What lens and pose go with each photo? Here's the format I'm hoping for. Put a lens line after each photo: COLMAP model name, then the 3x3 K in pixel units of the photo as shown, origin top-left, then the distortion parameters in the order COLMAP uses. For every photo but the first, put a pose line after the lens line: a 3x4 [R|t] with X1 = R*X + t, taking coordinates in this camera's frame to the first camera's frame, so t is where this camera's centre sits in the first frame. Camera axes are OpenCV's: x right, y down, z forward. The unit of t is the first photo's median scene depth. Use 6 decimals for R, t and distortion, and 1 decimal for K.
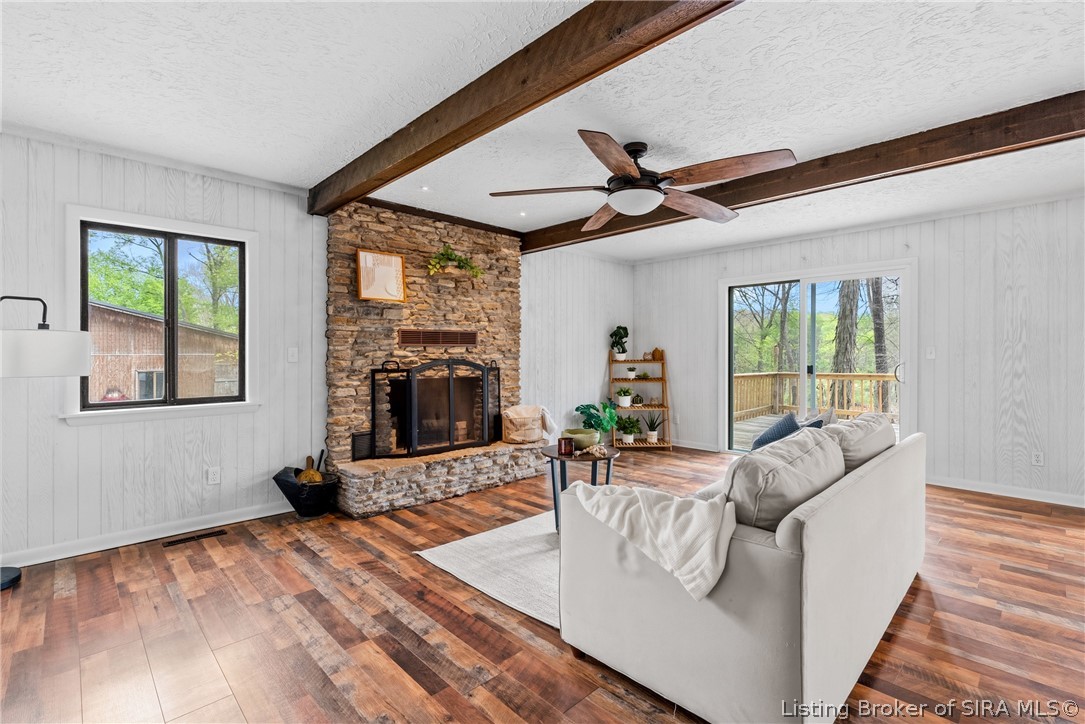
lens RADIAL K [[493.5, 0, 539.3], [0, 493.5, 356.7], [0, 0, 1]] dist [0.001174, 0.001148]
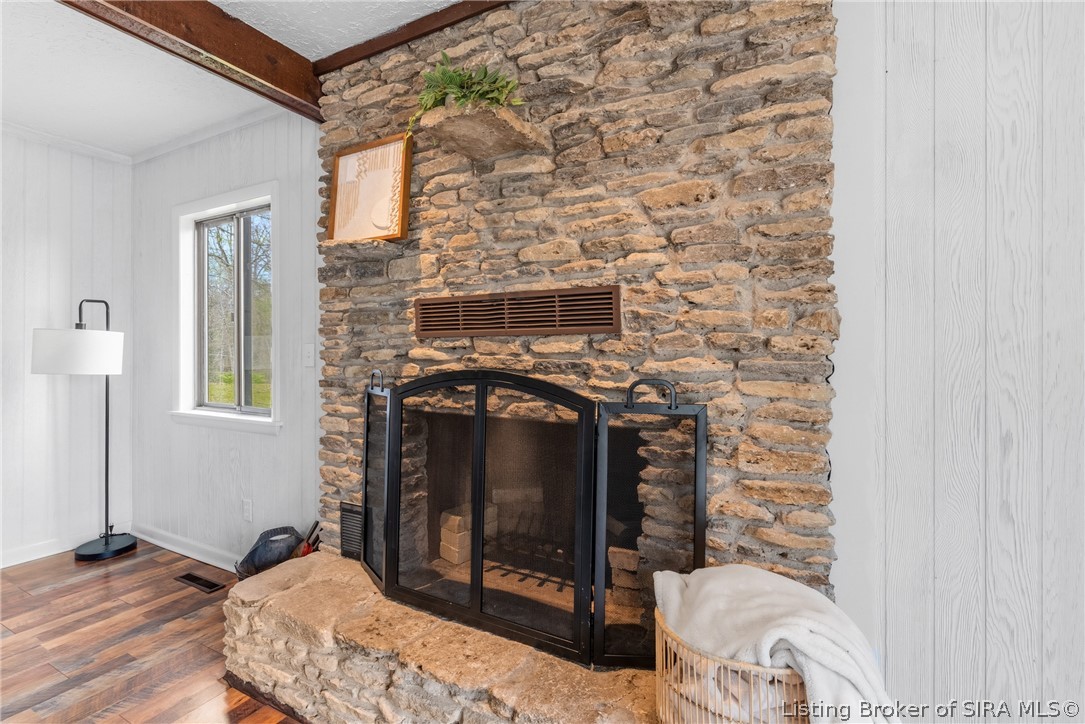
lens RADIAL K [[505.6, 0, 529.6], [0, 505.6, 348.4], [0, 0, 1]] dist [-0.002845, -0.000121]
pose [[0.300648, -0.000862, -0.953735, 0.185381], [-0.008622, 0.999956, -0.003622, -0.010497], [0.953696, 0.009312, 0.300627, 0.941539]]
